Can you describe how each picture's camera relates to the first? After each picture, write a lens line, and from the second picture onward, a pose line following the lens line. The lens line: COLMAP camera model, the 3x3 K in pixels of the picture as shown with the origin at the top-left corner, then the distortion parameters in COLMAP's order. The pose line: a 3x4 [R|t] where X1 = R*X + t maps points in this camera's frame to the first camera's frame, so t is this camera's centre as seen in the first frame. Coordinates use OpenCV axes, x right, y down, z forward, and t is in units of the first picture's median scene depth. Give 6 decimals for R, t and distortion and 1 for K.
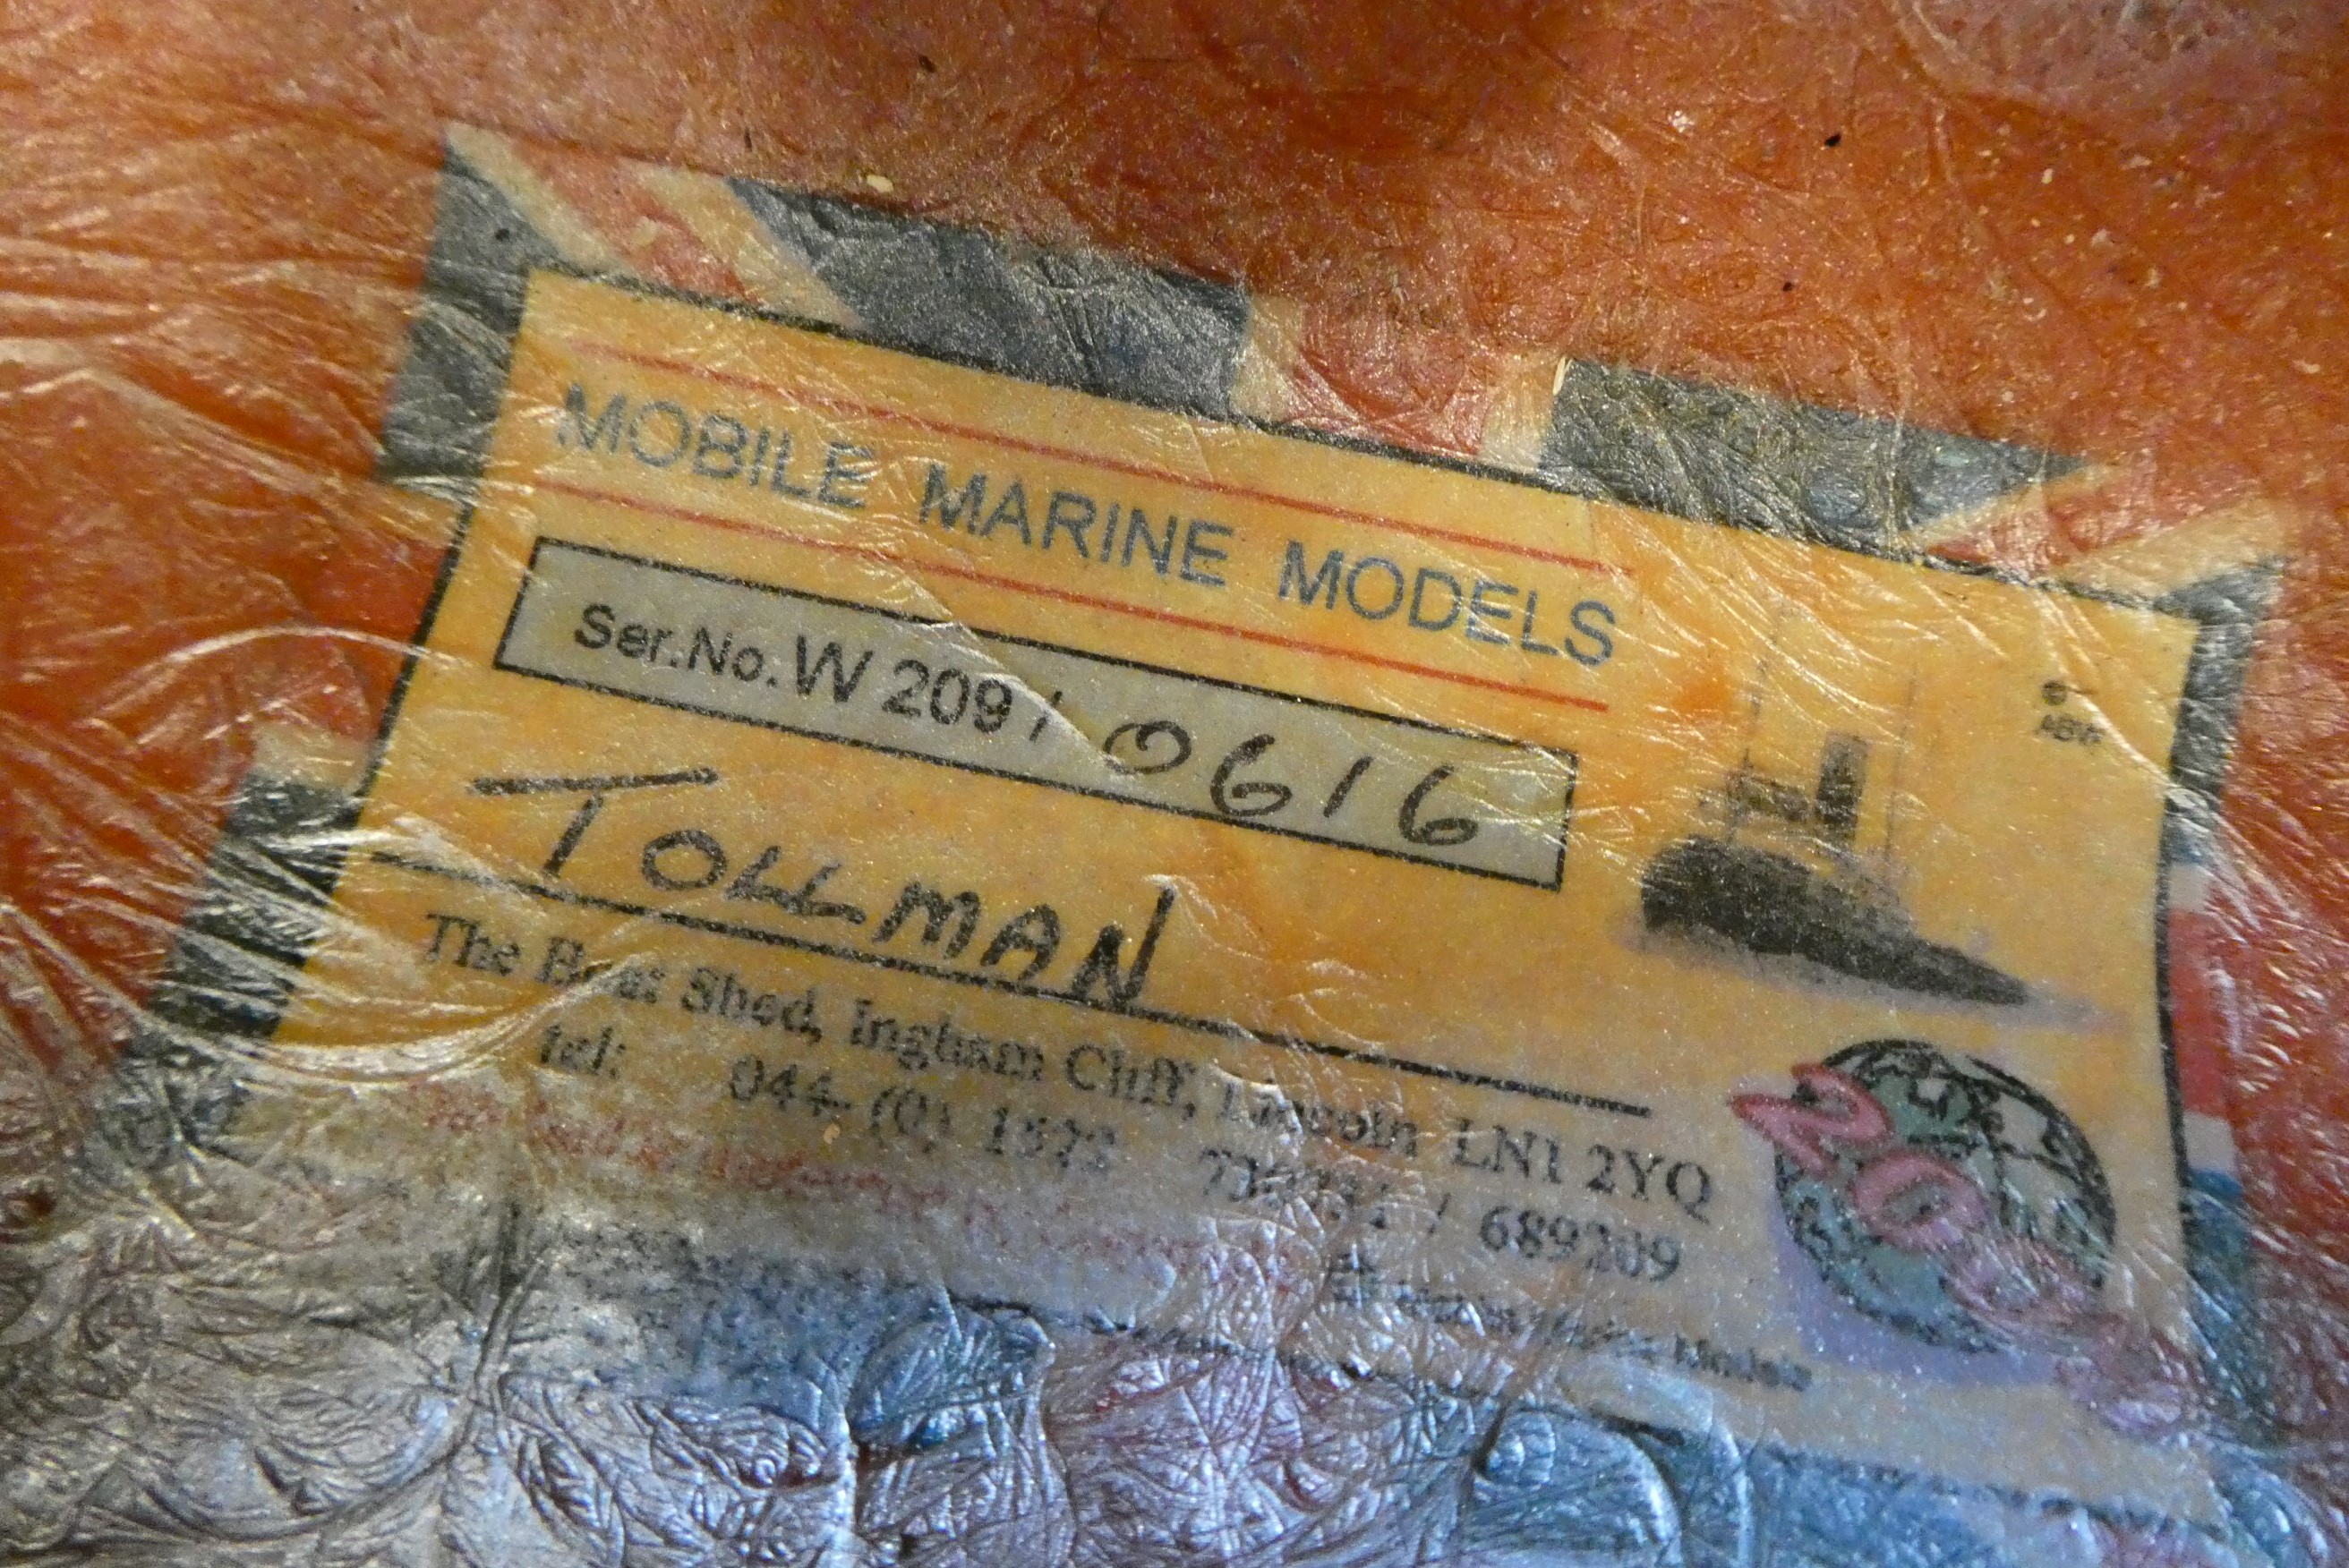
lens RADIAL K [[1737.6, 0, 1174.5], [0, 1737.6, 784.0], [0, 0, 1]] dist [0.000056, 0.000025]
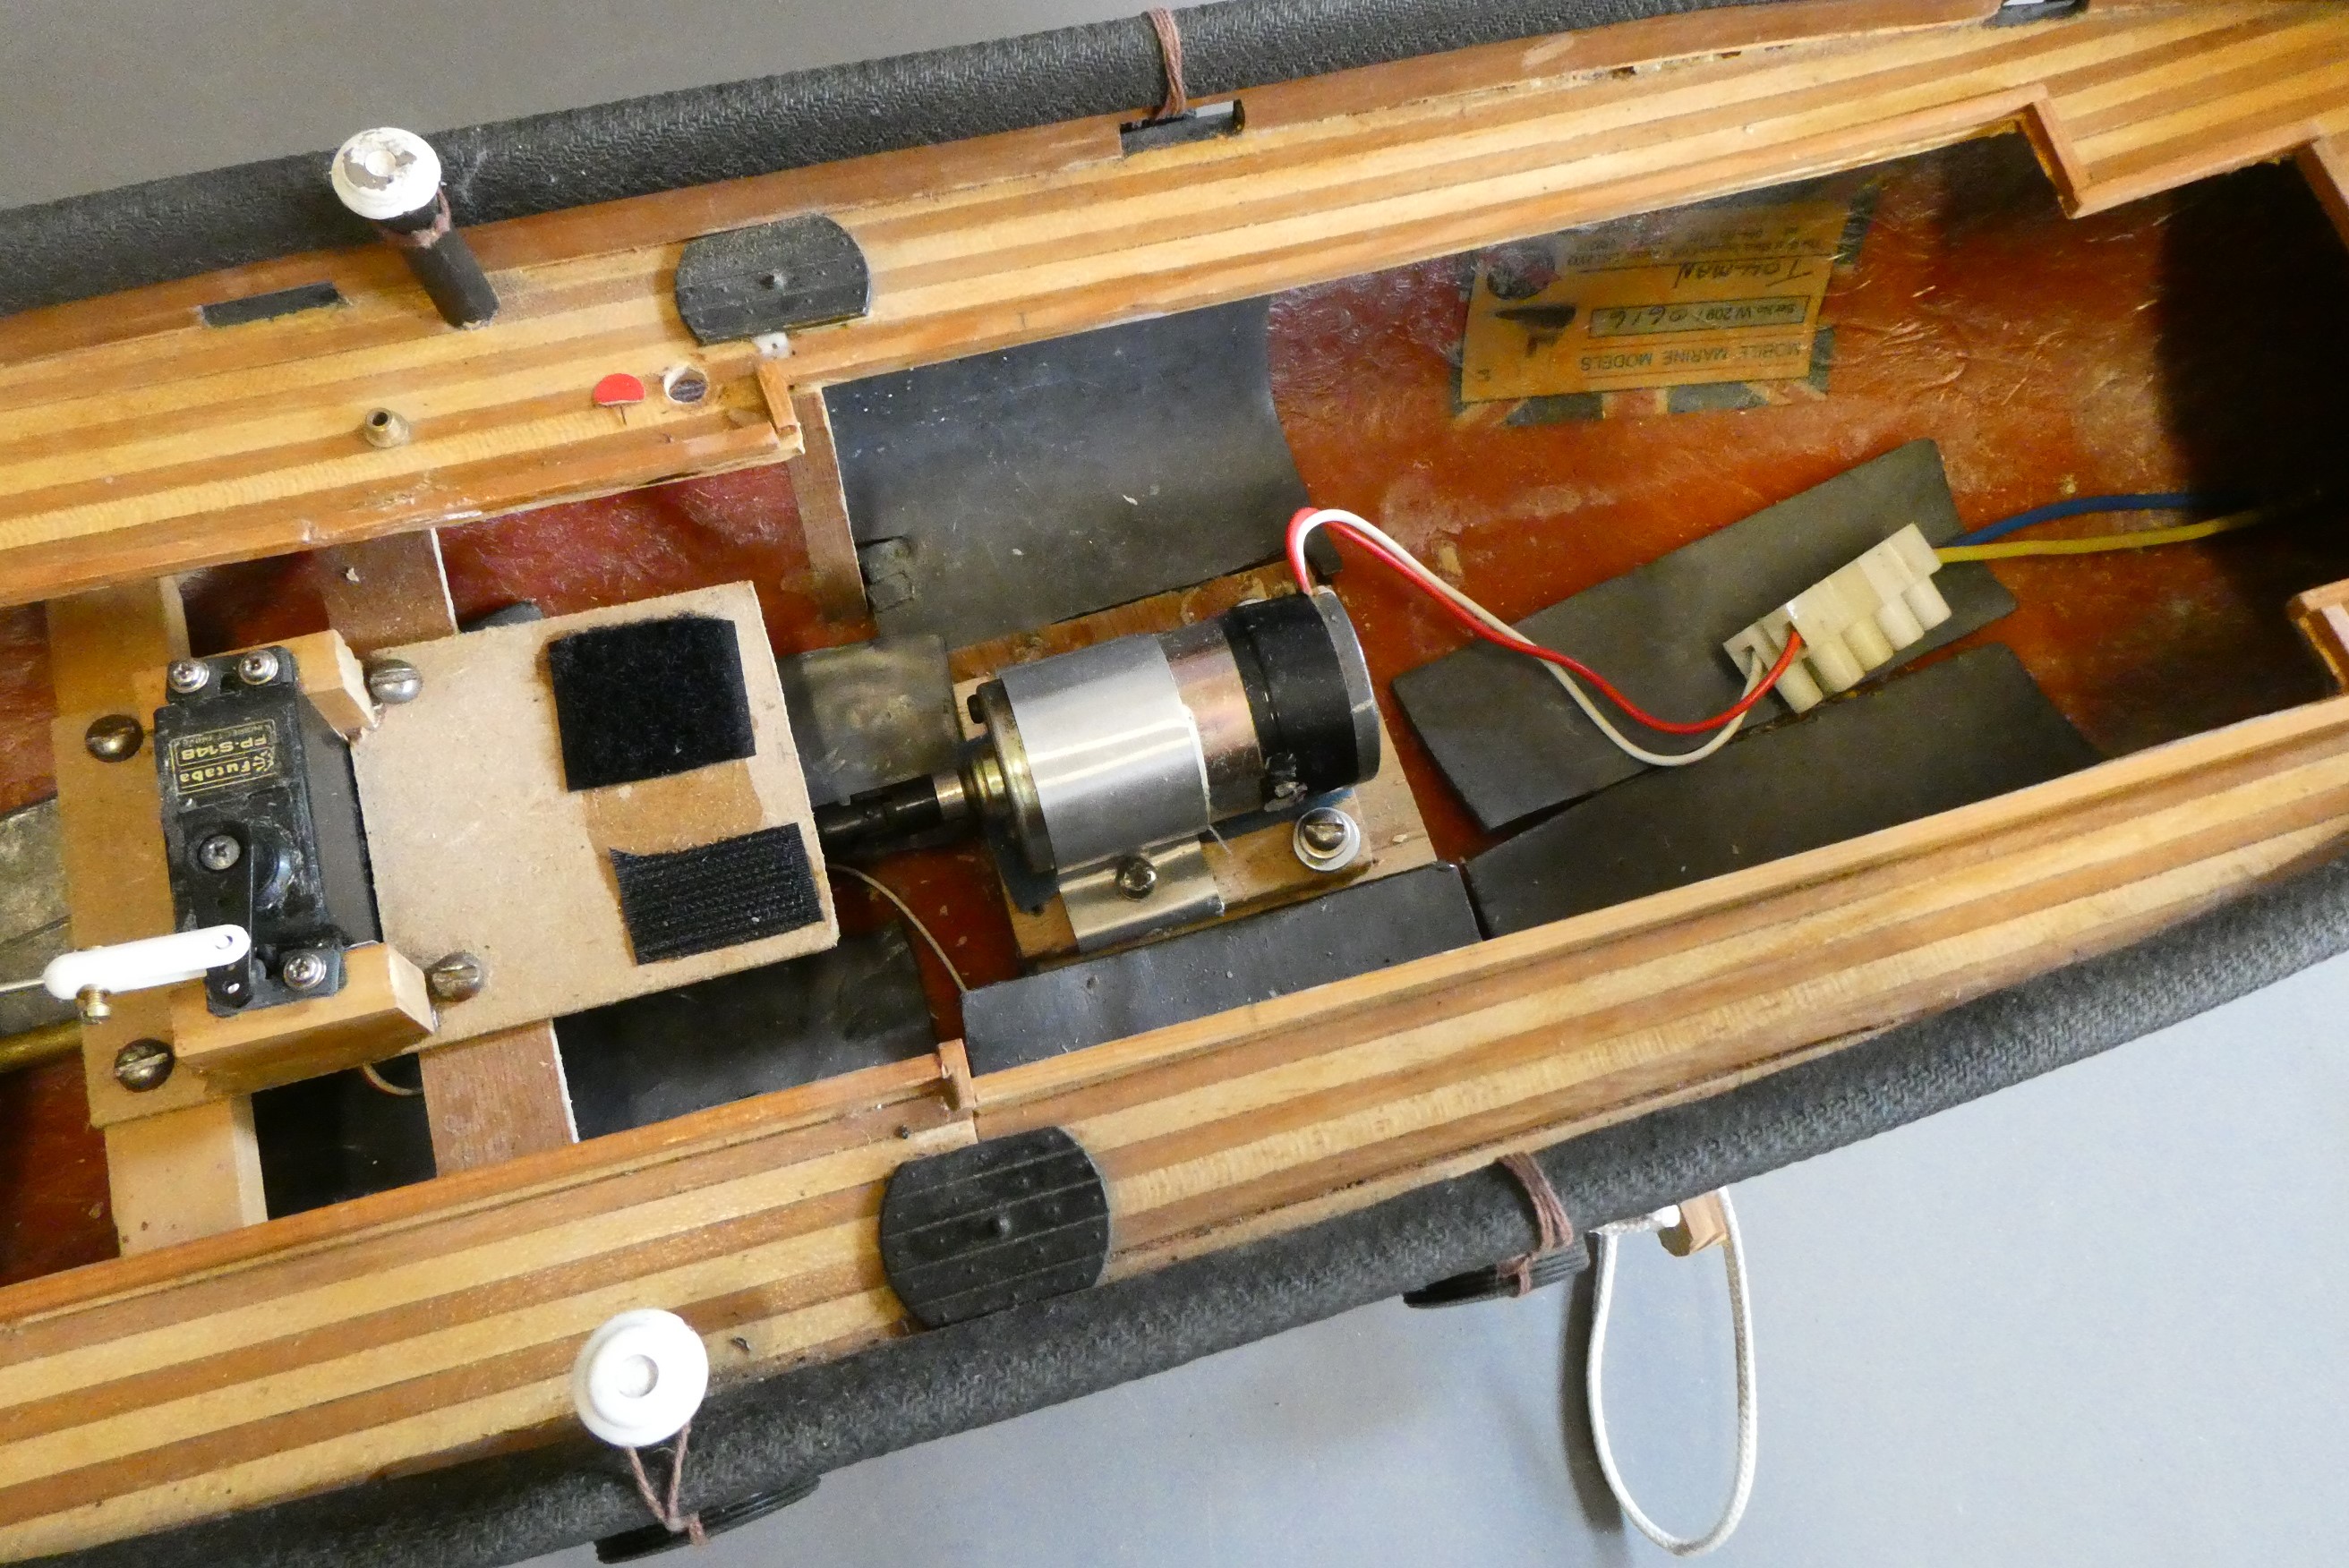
lens RADIAL K [[1737.6, 0, 1174.5], [0, 1737.6, 784.0], [0, 0, 1]] dist [0.000056, 0.000025]
pose [[-0.955766, 0.290630, -0.045223, 1.910005], [-0.242110, -0.864686, -0.440115, 1.308588], [-0.167014, -0.409698, 0.896802, -3.599935]]
